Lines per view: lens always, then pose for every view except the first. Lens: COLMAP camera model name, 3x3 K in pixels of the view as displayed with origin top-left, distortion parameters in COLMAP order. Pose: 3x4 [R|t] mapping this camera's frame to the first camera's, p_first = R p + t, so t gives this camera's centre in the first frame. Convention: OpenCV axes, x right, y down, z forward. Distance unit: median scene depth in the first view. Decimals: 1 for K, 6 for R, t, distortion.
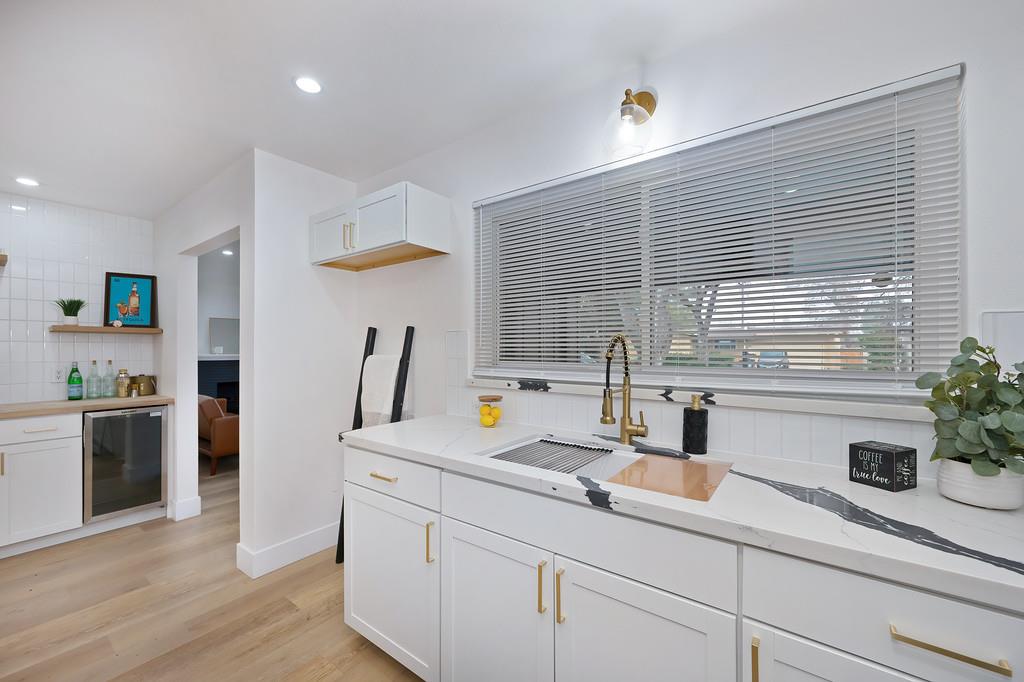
lens RADIAL K [[407.8, 0, 515.6], [0, 407.8, 344.3], [0, 0, 1]] dist [0.000094, -0.000138]
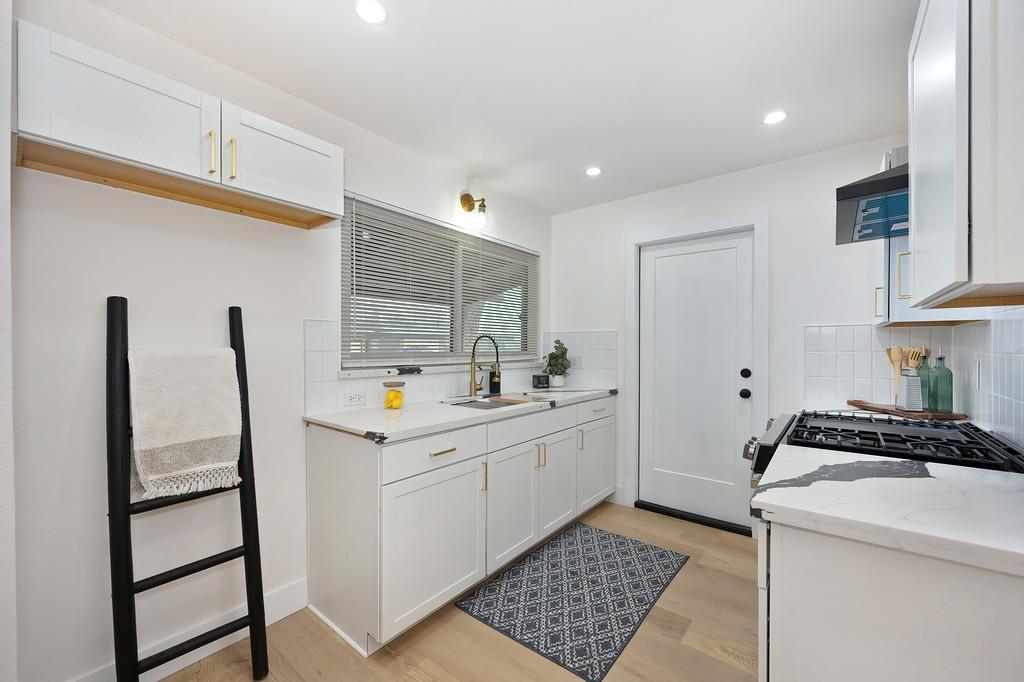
lens RADIAL K [[407.8, 0, 512.4], [0, 407.8, 345.0], [0, 0, 1]] dist [0.000094, -0.000138]
pose [[0.030244, 0.007597, 0.999514, -1.524294], [-0.010560, 0.999918, -0.007281, 0.036707], [-0.999487, -0.010334, 0.030321, 0.814521]]
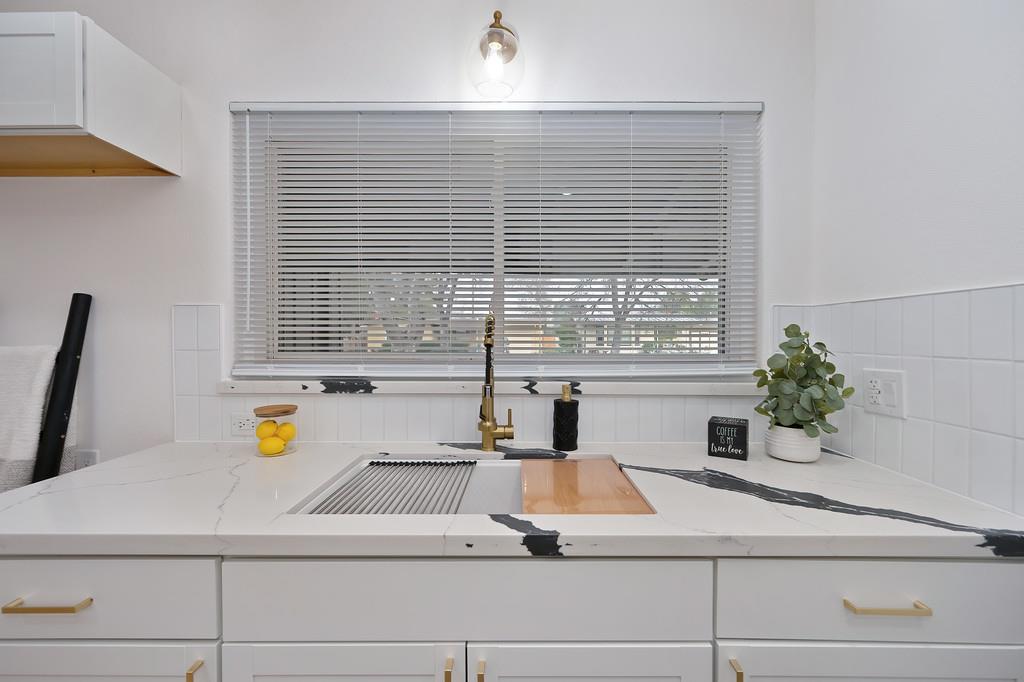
lens RADIAL K [[407.8, 0, 517.4], [0, 407.8, 338.7], [0, 0, 1]] dist [0.000094, -0.000138]
pose [[0.807033, -0.004134, 0.590492, -0.172011], [-0.006067, 0.999865, 0.015292, 0.007977], [-0.590475, -0.015923, 0.806899, 0.321650]]
